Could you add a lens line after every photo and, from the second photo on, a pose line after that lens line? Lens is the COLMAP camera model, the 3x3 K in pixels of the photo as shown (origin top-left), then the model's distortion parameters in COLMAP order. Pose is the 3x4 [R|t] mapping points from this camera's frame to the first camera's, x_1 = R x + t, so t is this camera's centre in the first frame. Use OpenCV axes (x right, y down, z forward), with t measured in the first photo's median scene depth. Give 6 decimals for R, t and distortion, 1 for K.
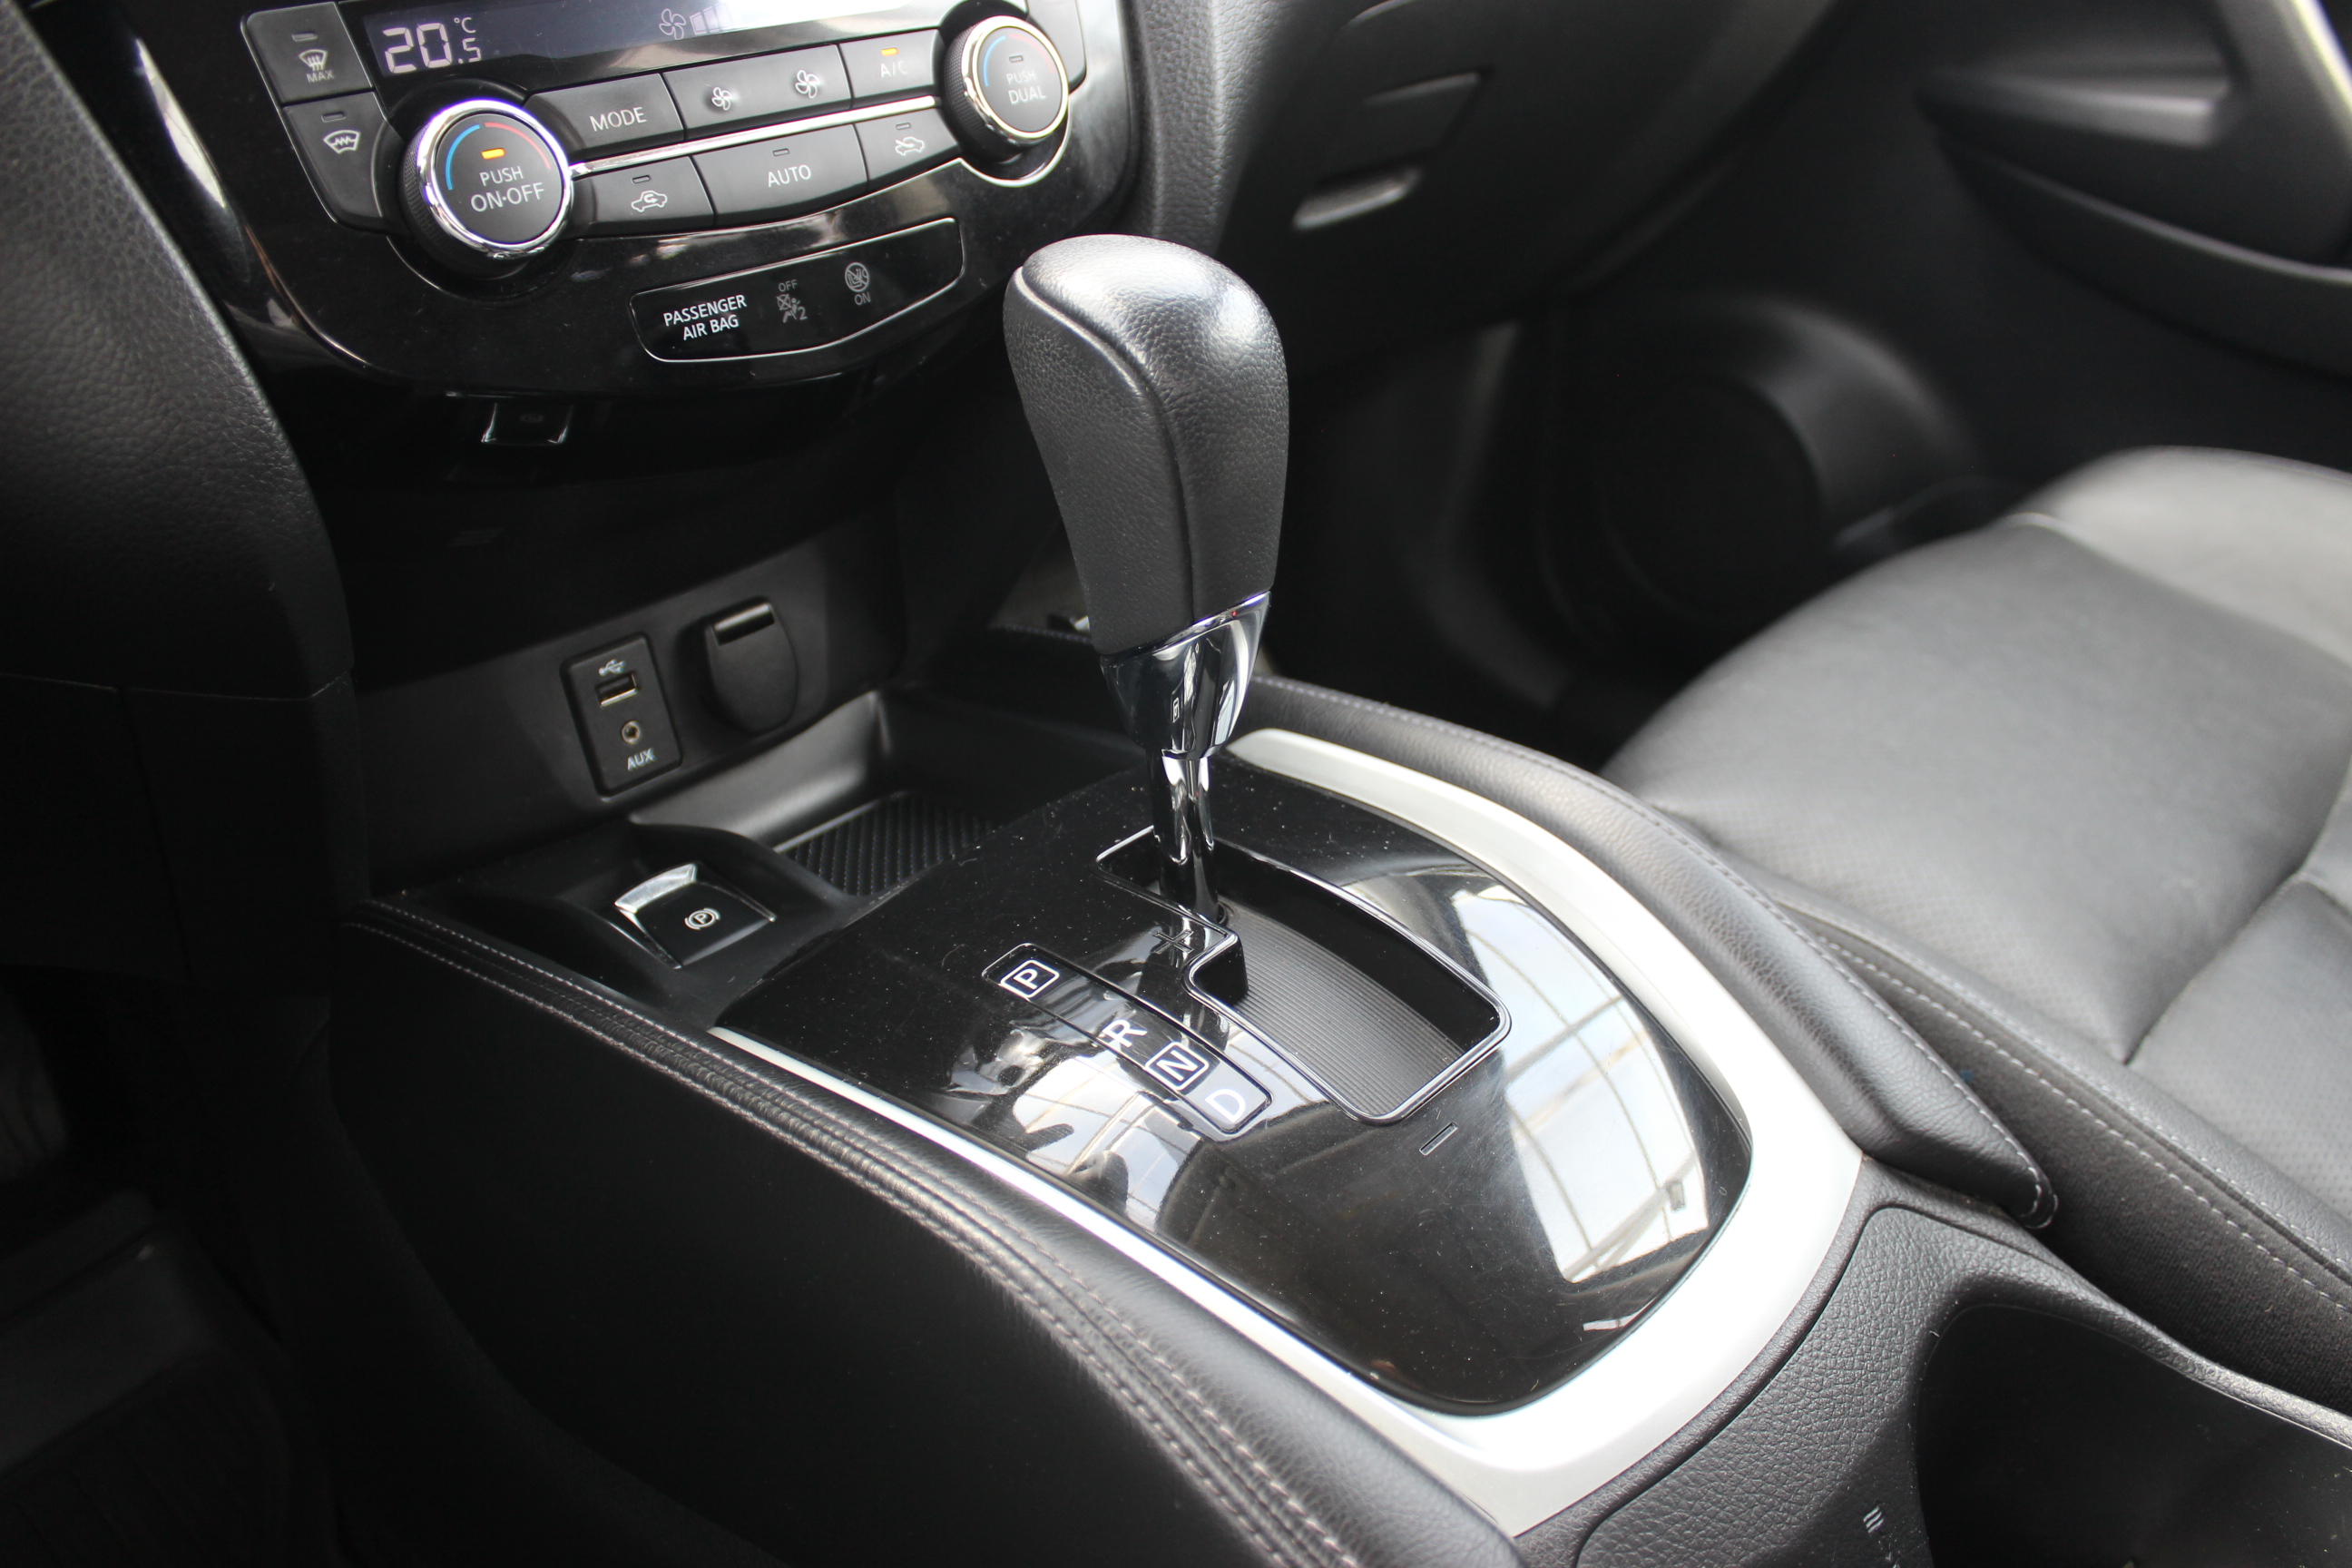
lens RADIAL K [[1855.5, 0, 1189.3], [0, 1855.5, 798.2], [0, 0, 1]] dist [-0.142413, 0.097584]
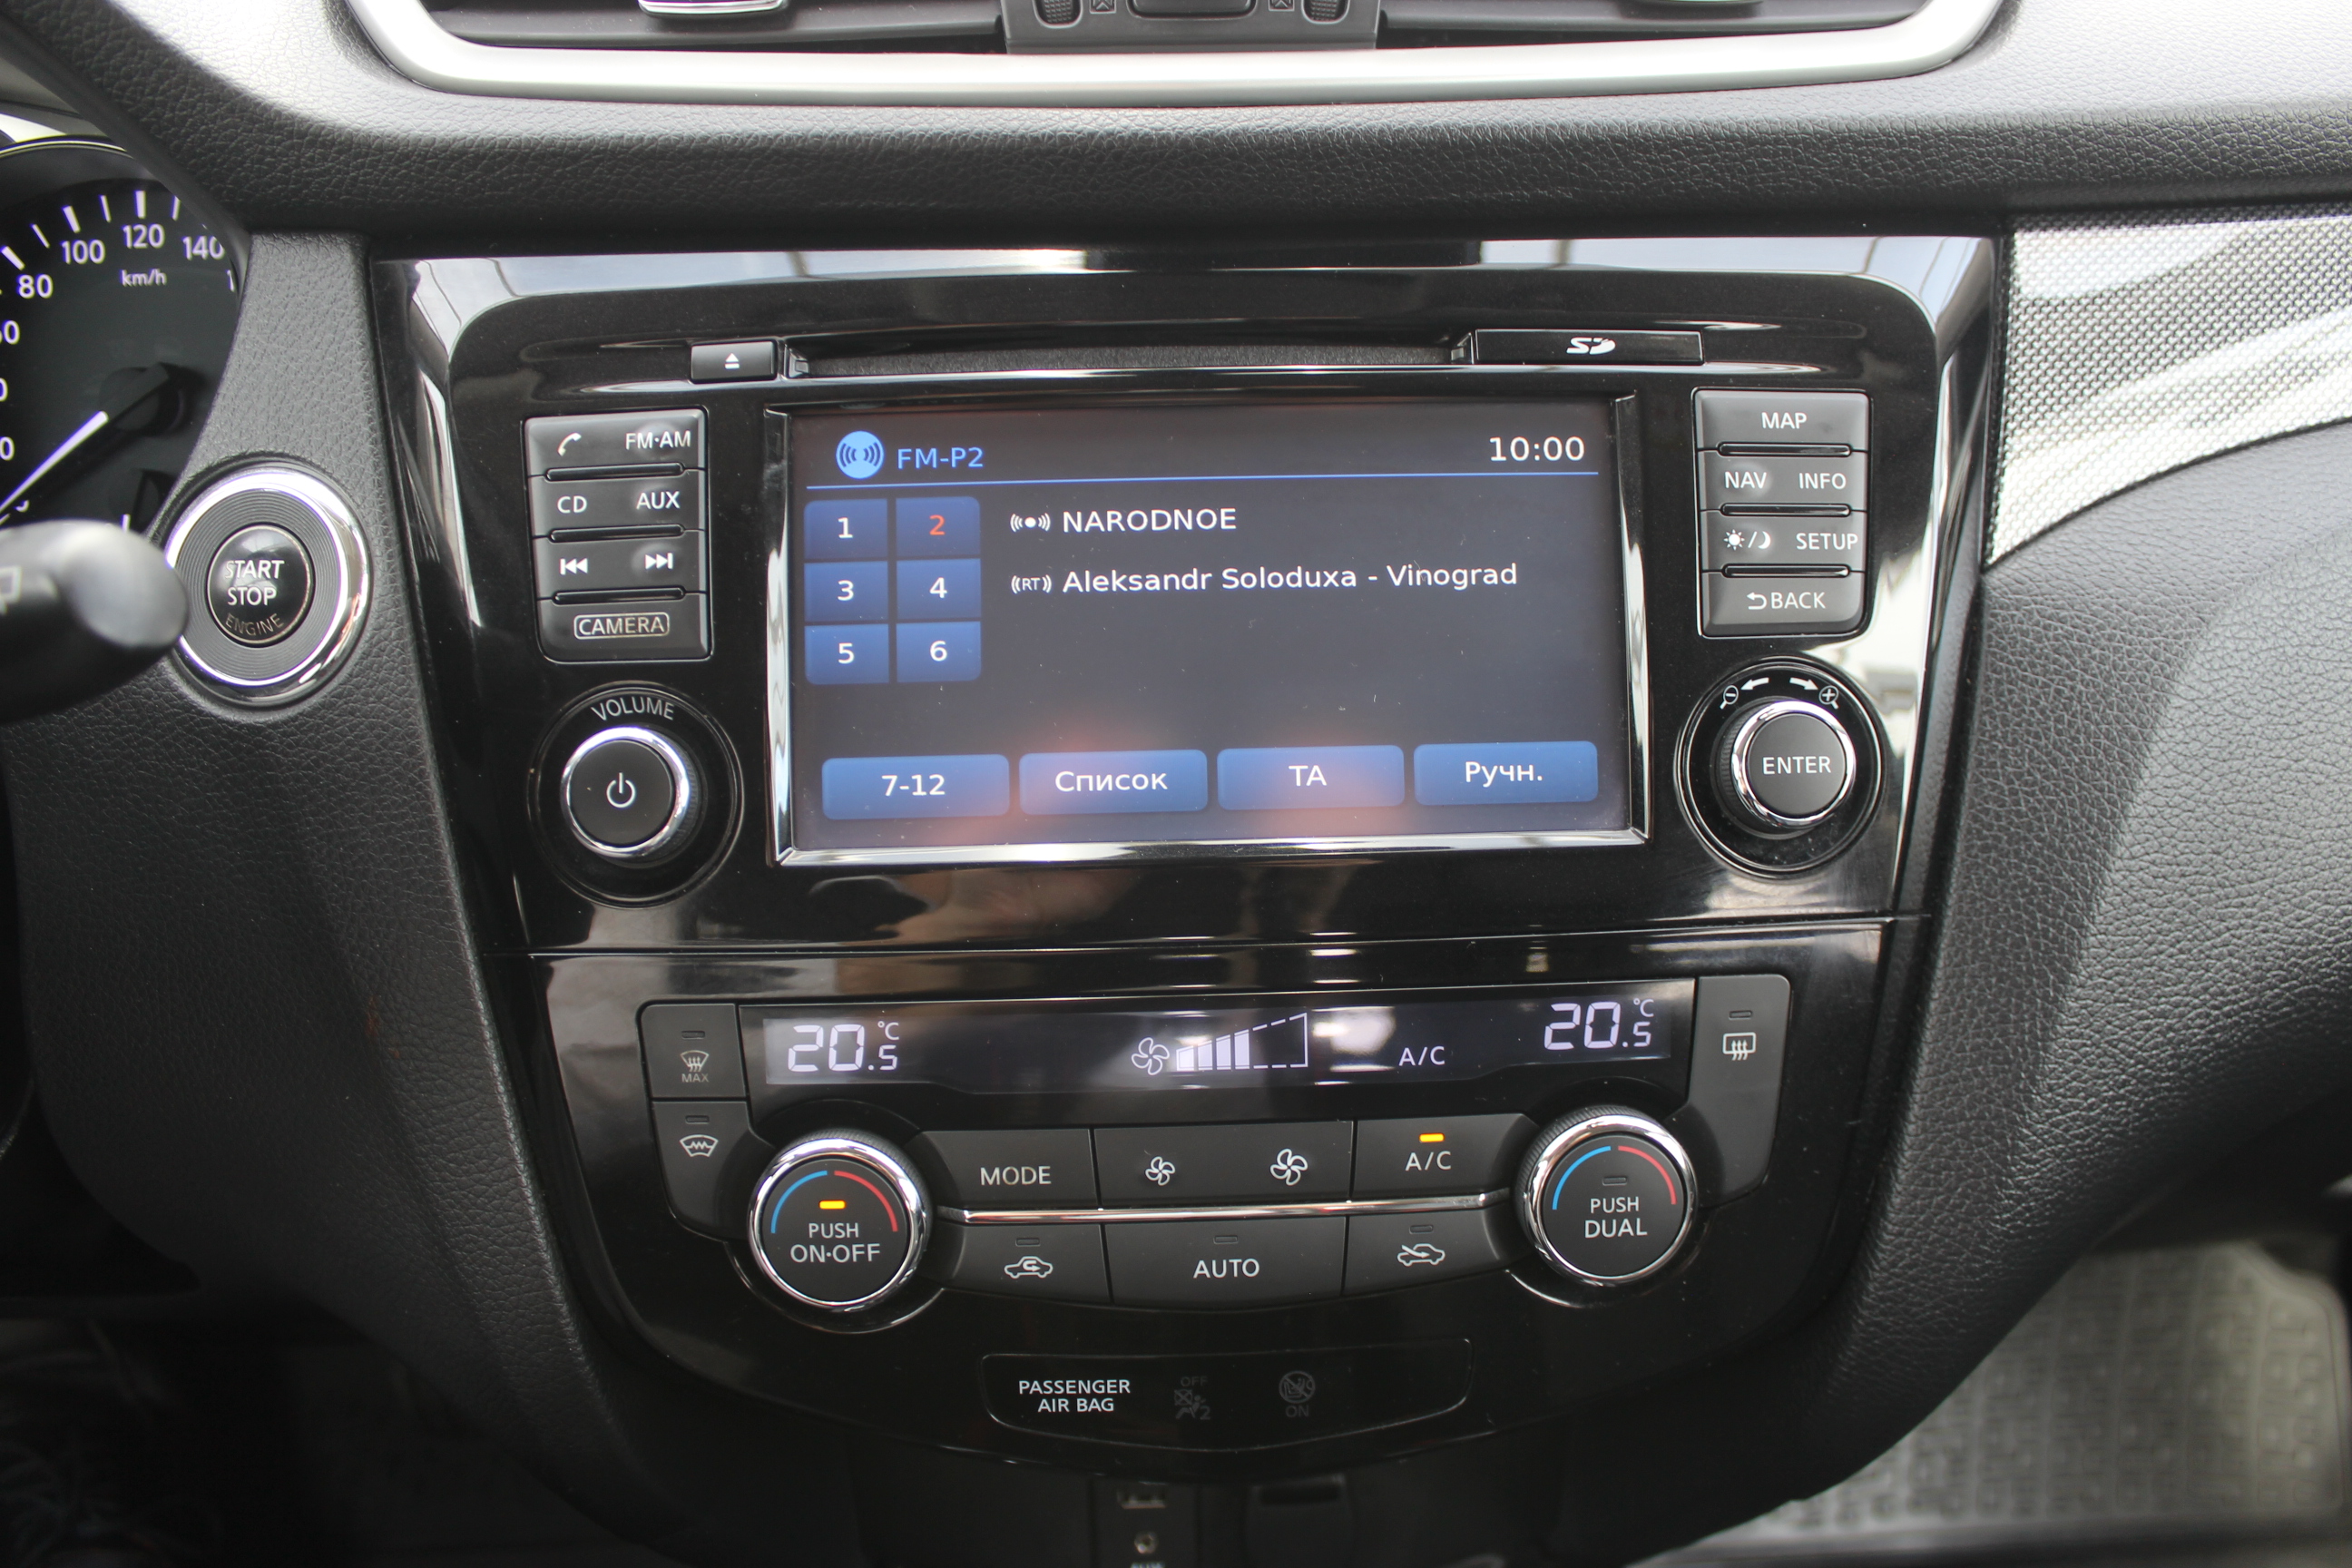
lens RADIAL K [[1855.5, 0, 1205.7], [0, 1855.5, 822.5], [0, 0, 1]] dist [-0.142413, 0.097584]
pose [[0.711579, 0.320622, -0.625185, 0.230562], [-0.352374, 0.932666, 0.077244, -0.617290], [0.607855, 0.165334, 0.776645, 0.346425]]
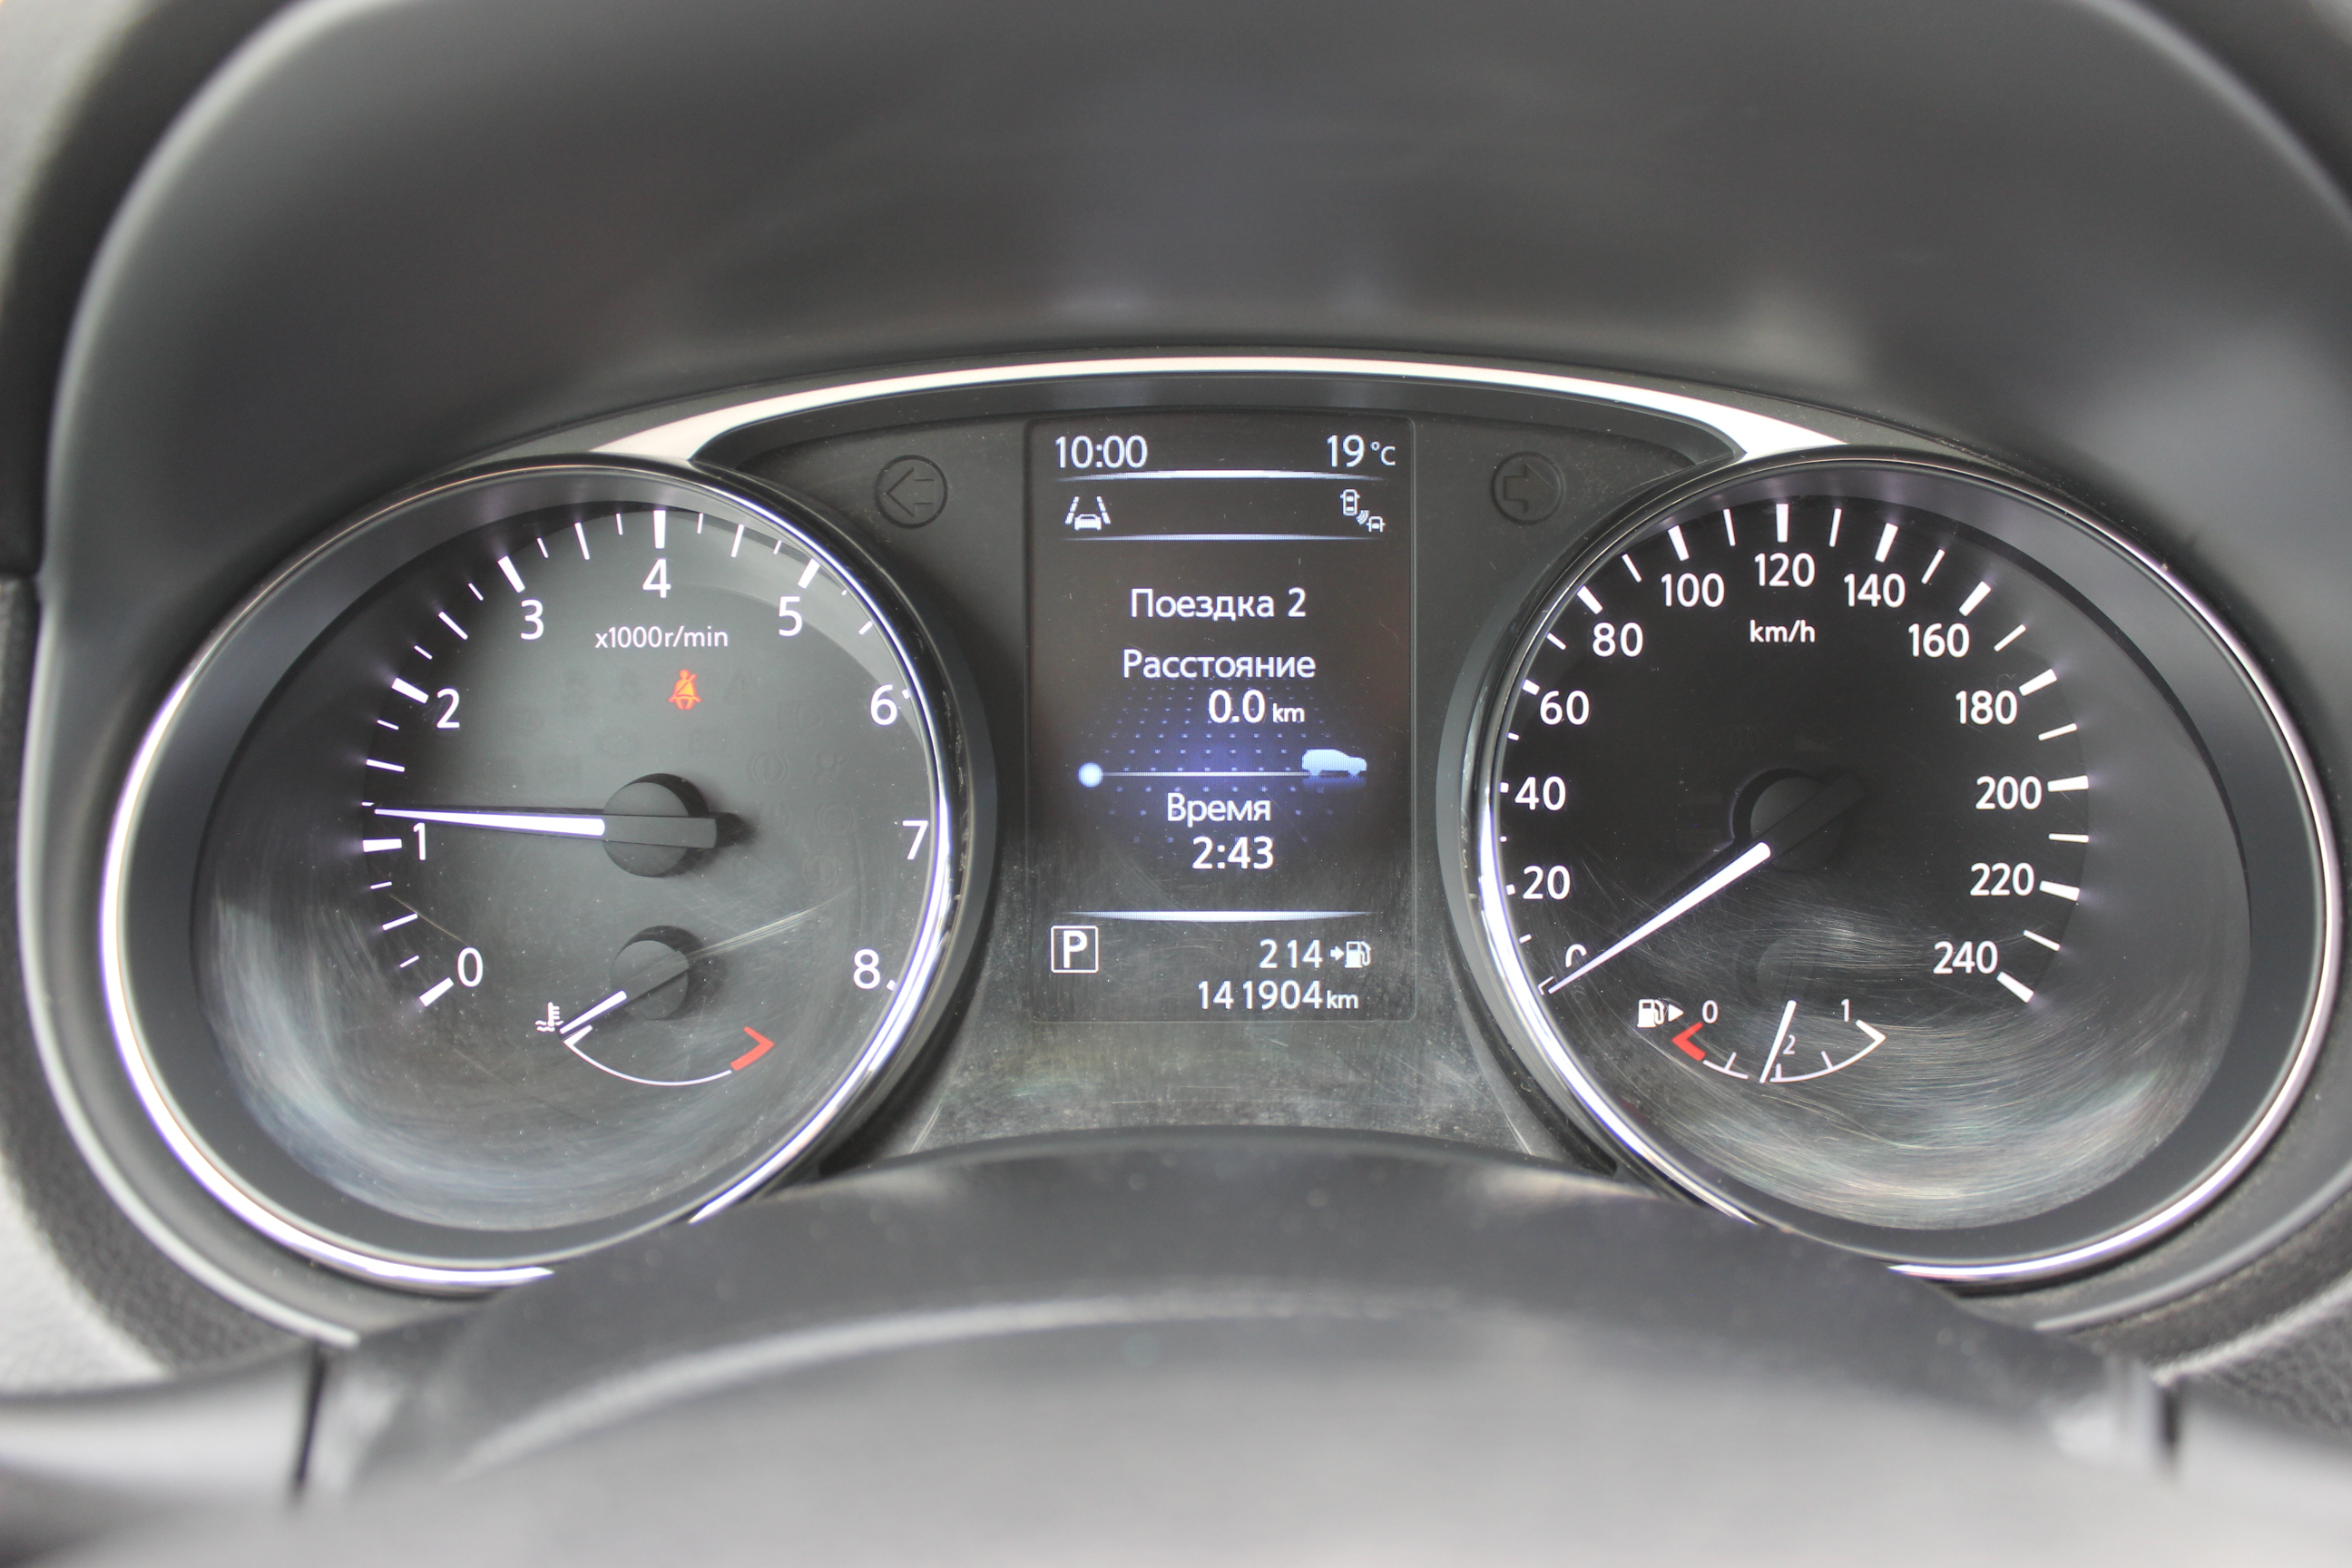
lens RADIAL K [[1855.5, 0, 1183.9], [0, 1855.5, 806.7], [0, 0, 1]] dist [-0.142413, 0.097584]
pose [[0.679390, 0.300234, -0.669544, -0.700927], [-0.360776, 0.931230, 0.051498, -0.494122], [0.638960, 0.206568, 0.740985, 0.032595]]
